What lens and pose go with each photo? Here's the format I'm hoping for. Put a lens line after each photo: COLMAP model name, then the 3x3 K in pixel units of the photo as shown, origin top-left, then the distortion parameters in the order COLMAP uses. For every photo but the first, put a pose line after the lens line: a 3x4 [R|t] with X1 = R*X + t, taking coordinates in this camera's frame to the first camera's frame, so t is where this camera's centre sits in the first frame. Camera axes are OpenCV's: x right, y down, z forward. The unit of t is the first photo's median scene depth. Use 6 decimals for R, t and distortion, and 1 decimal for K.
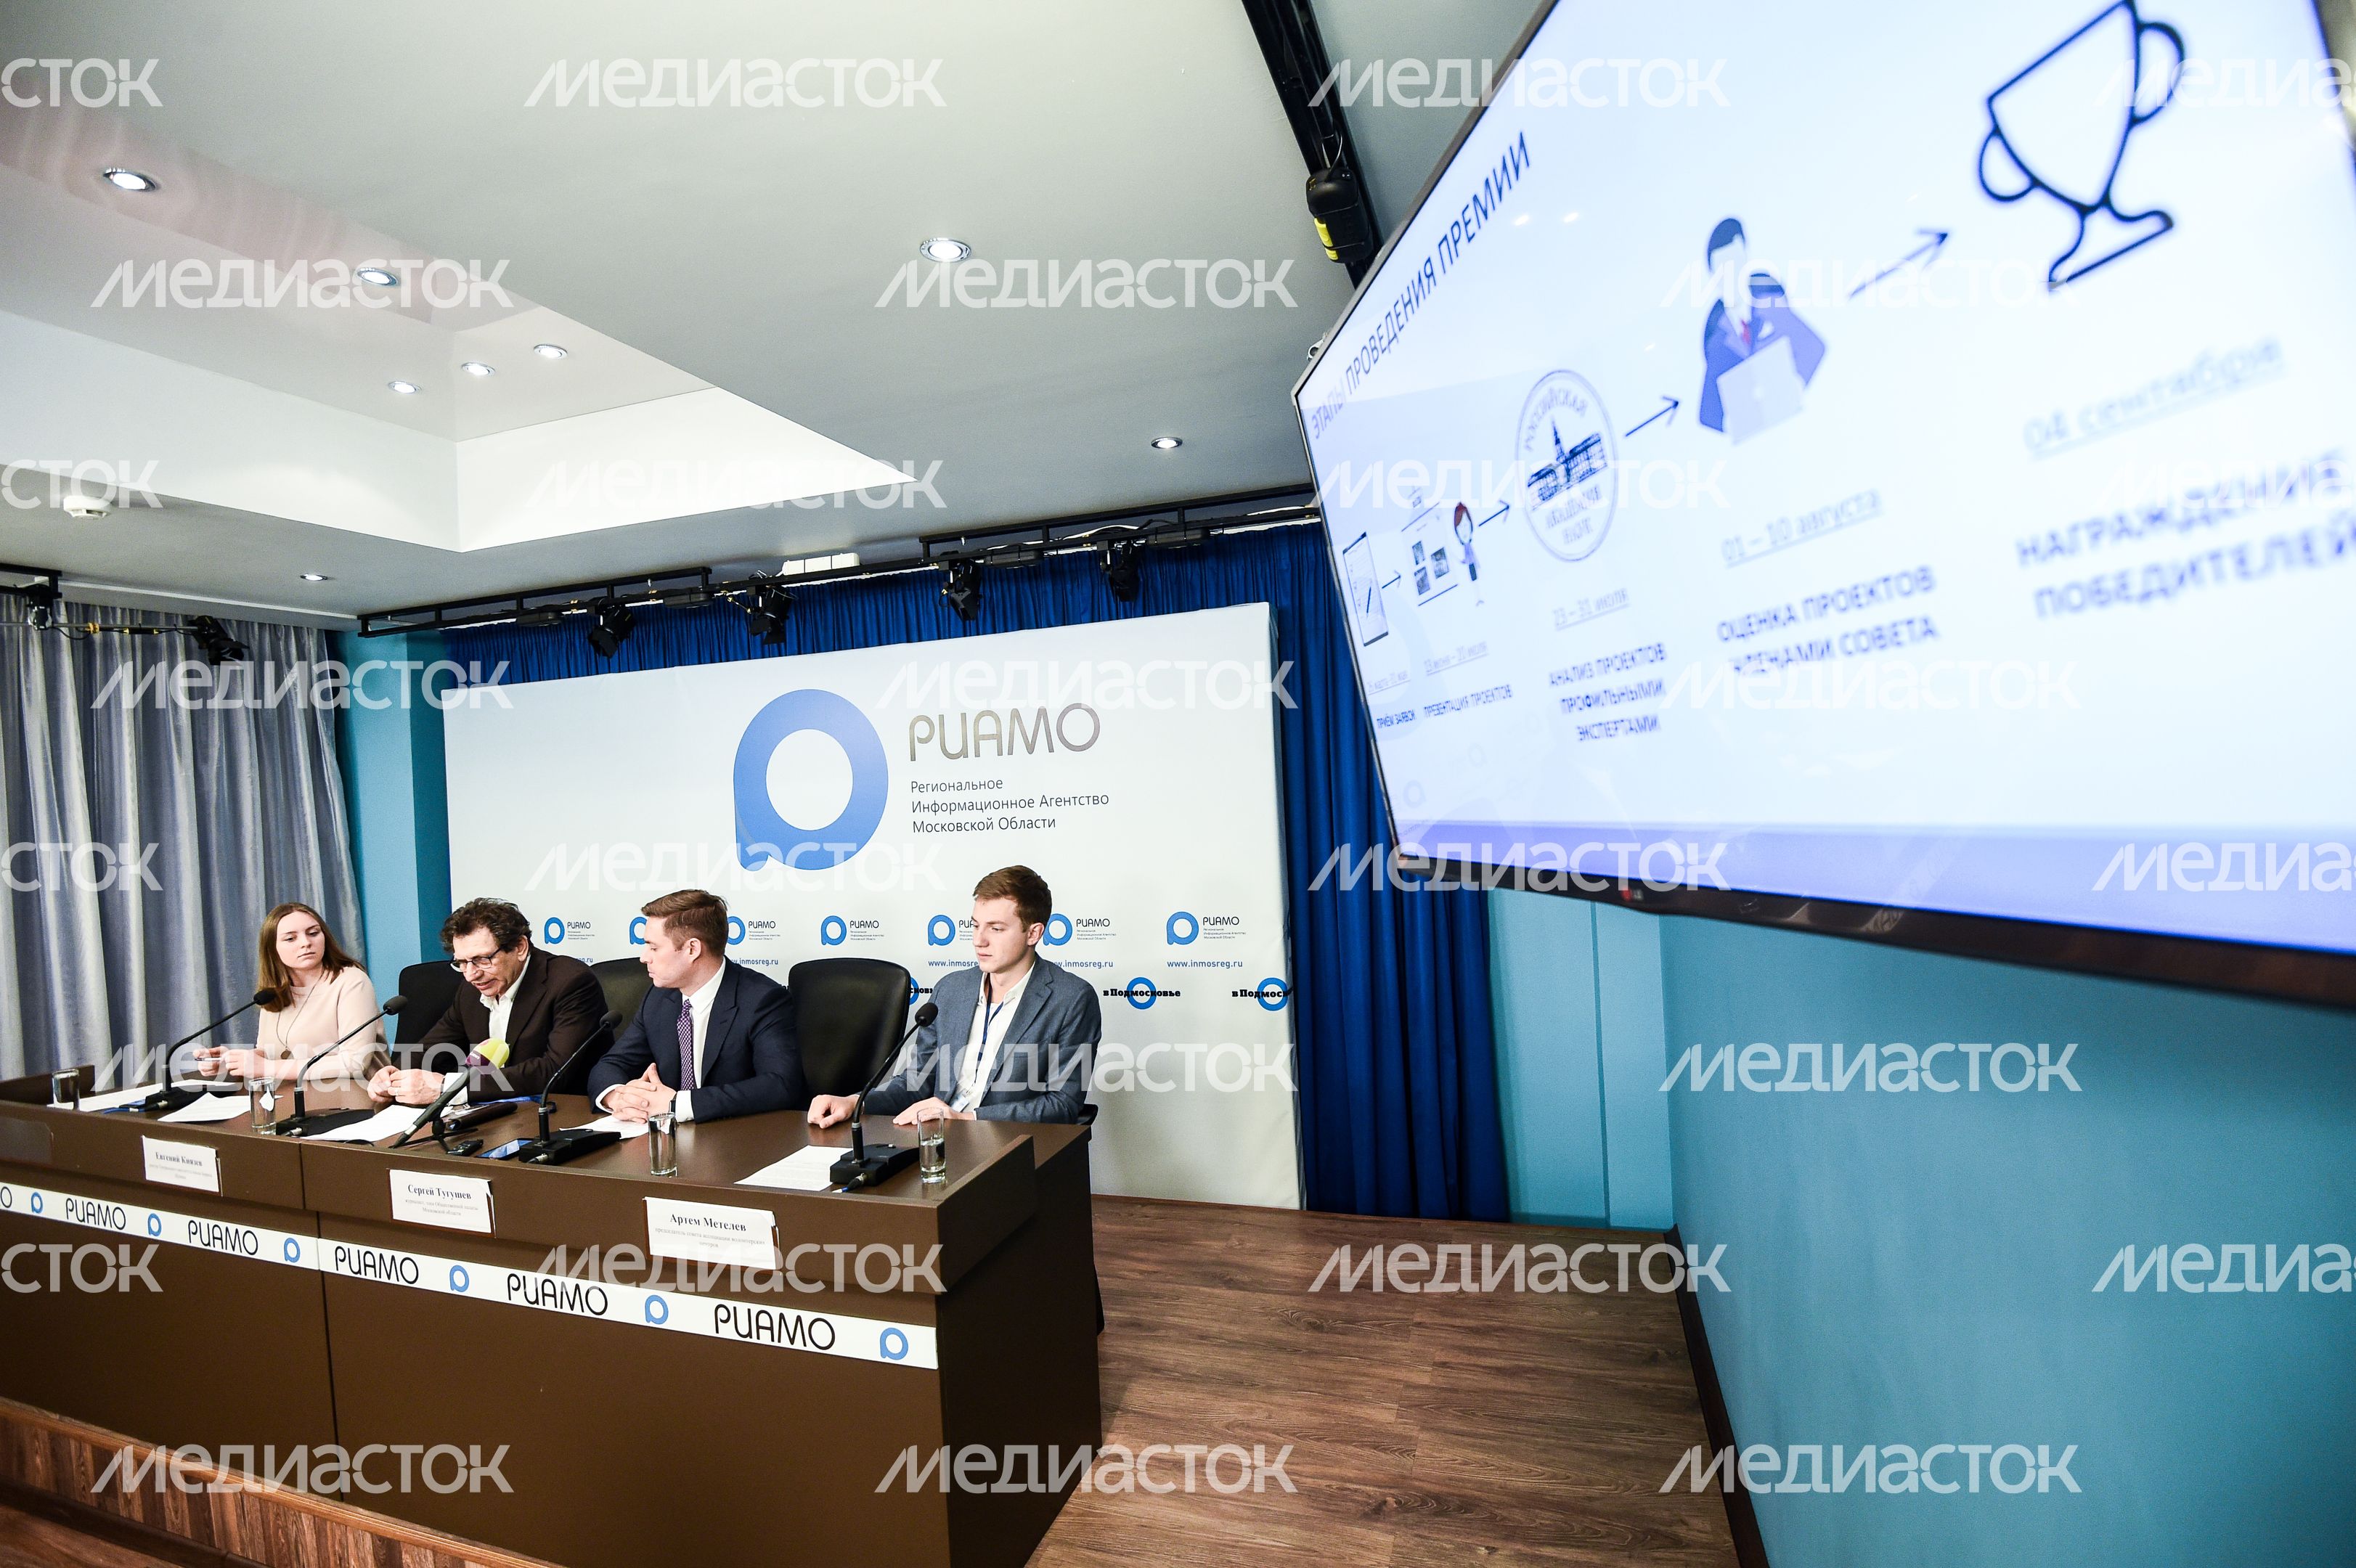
lens RADIAL K [[1083.6, 0, 1184.4], [0, 1083.6, 769.0], [0, 0, 1]] dist [-0.039271, 0.000291]
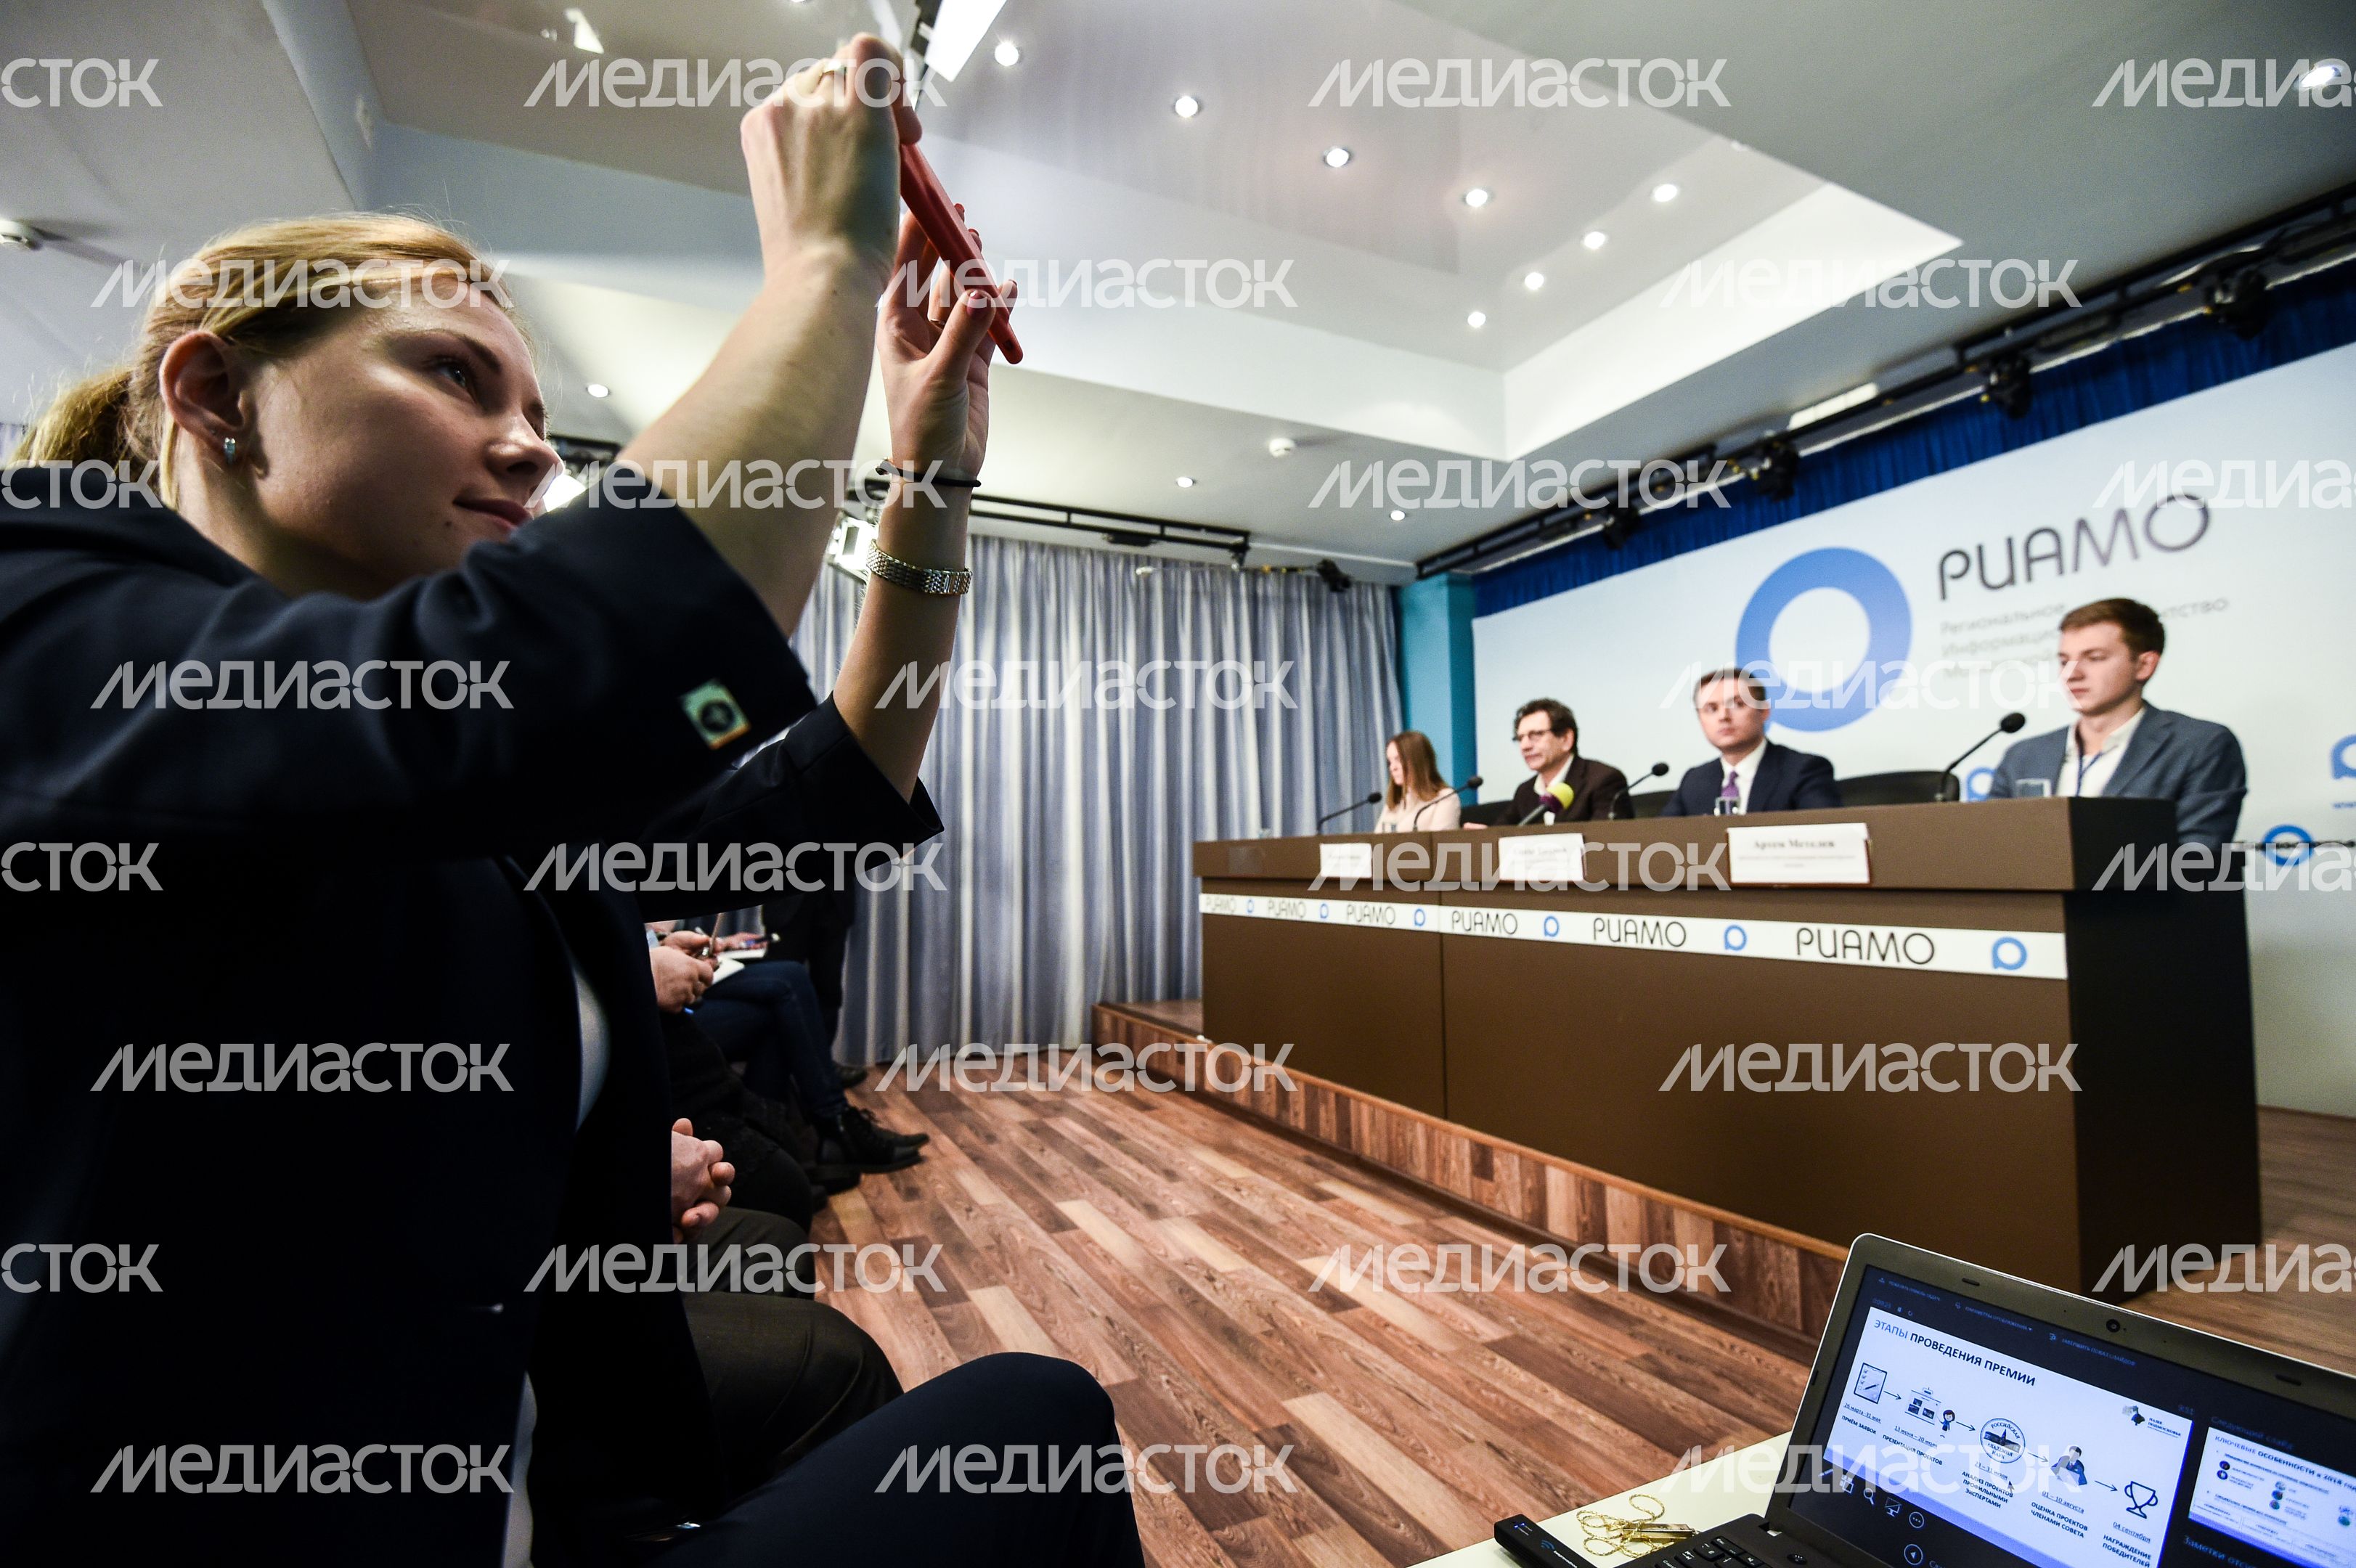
lens RADIAL K [[1083.6, 0, 1184.4], [0, 1083.6, 769.0], [0, 0, 1]] dist [-0.039271, 0.000291]
pose [[0.688380, -0.018764, -0.725108, -0.050981], [-0.030320, 0.998047, -0.054611, 0.249664], [0.724717, 0.059578, 0.686466, -0.108124]]
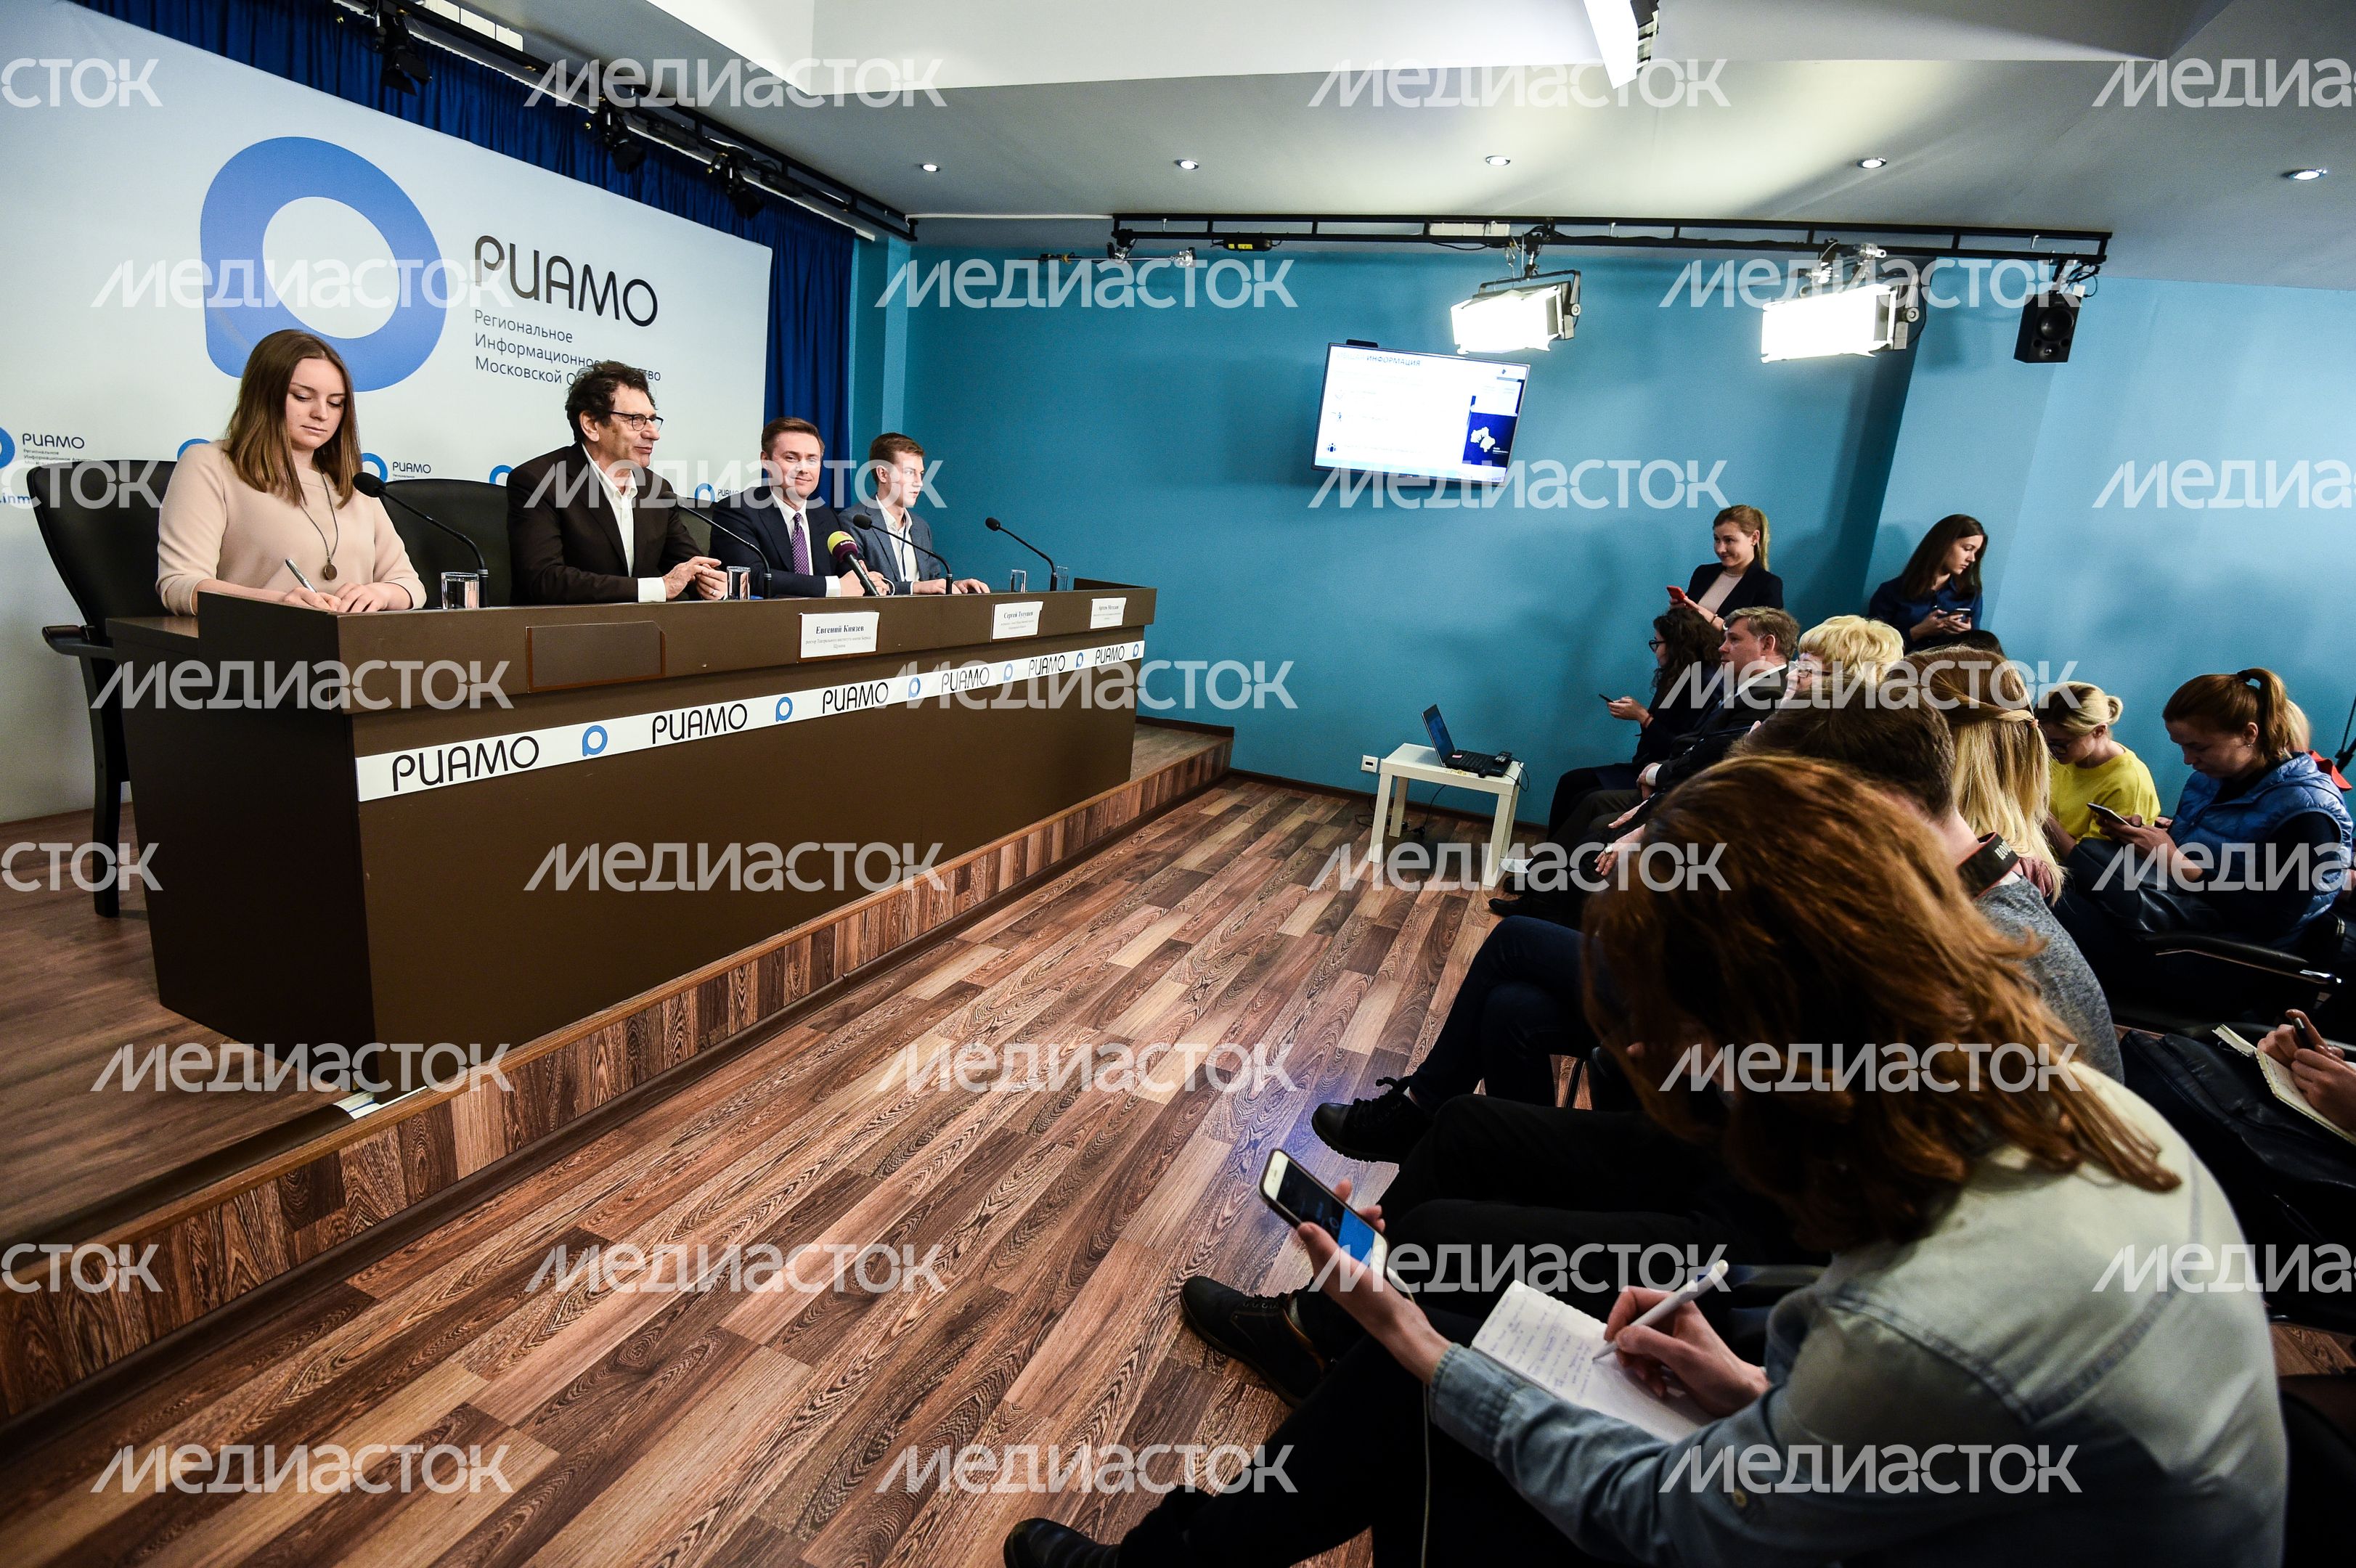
lens RADIAL K [[1040.1, 0, 1195.8], [0, 1040.1, 782.1], [0, 0, 1]] dist [-0.039012, -0.000228]
pose [[0.033720, -0.177662, 0.983514, -1.367684], [-0.106496, 0.977832, 0.180287, 0.220316], [-0.993741, -0.110819, 0.014053, 0.414791]]
